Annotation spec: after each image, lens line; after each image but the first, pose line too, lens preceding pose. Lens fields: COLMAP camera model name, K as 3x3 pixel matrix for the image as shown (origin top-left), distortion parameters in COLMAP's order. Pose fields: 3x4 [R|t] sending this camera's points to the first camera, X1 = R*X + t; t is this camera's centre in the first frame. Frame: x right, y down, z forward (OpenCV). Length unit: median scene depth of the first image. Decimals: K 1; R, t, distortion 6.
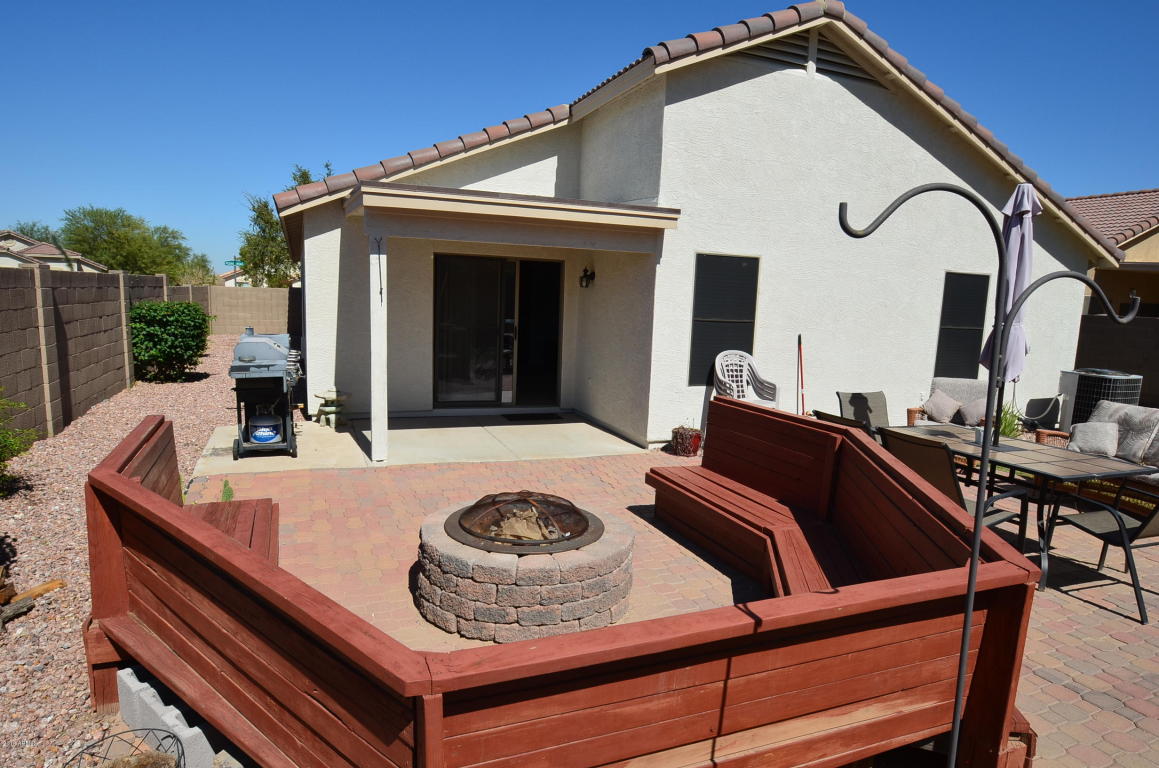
lens RADIAL K [[701.5, 0, 573.8], [0, 701.5, 394.2], [0, 0, 1]] dist [-0.009032, -0.000102]
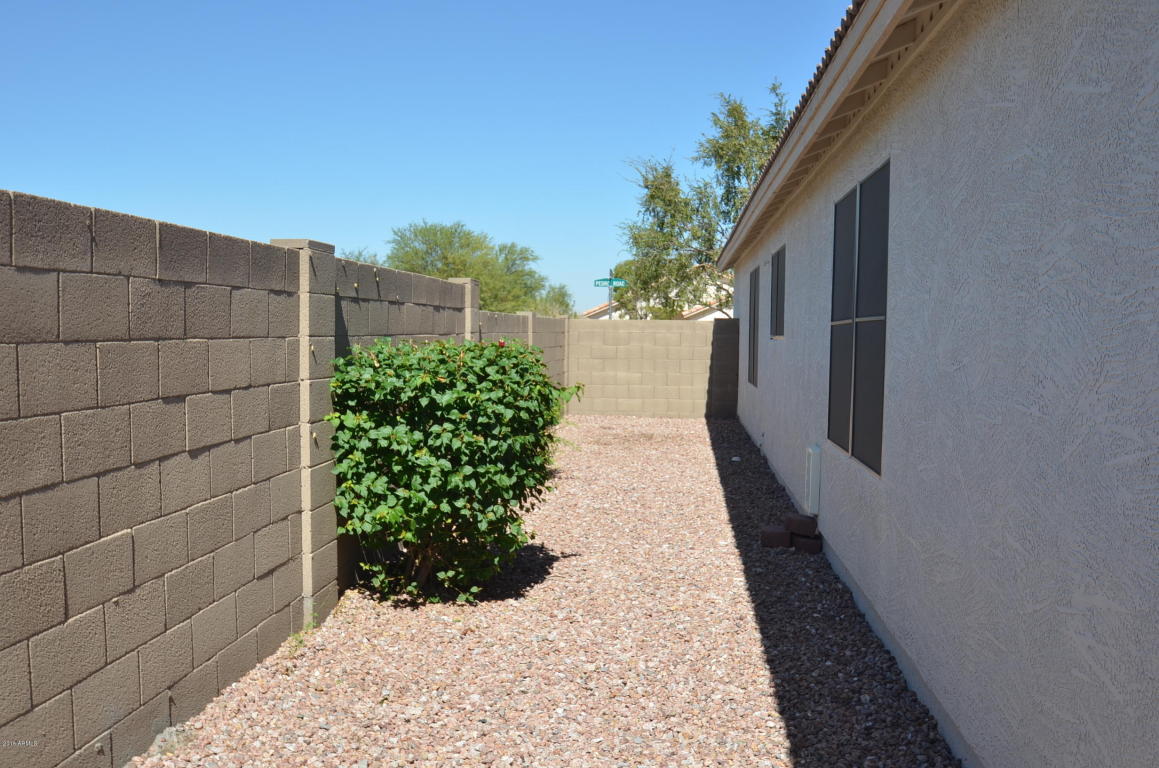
lens RADIAL K [[1038.0, 0, 579.3], [0, 1038.0, 385.6], [0, 0, 1]] dist [-0.000880, -0.000268]
pose [[0.893908, 0.002353, -0.448243, -0.294275], [-0.046812, 0.995008, -0.088131, -0.069017], [0.445798, 0.099764, 0.889557, 0.568225]]
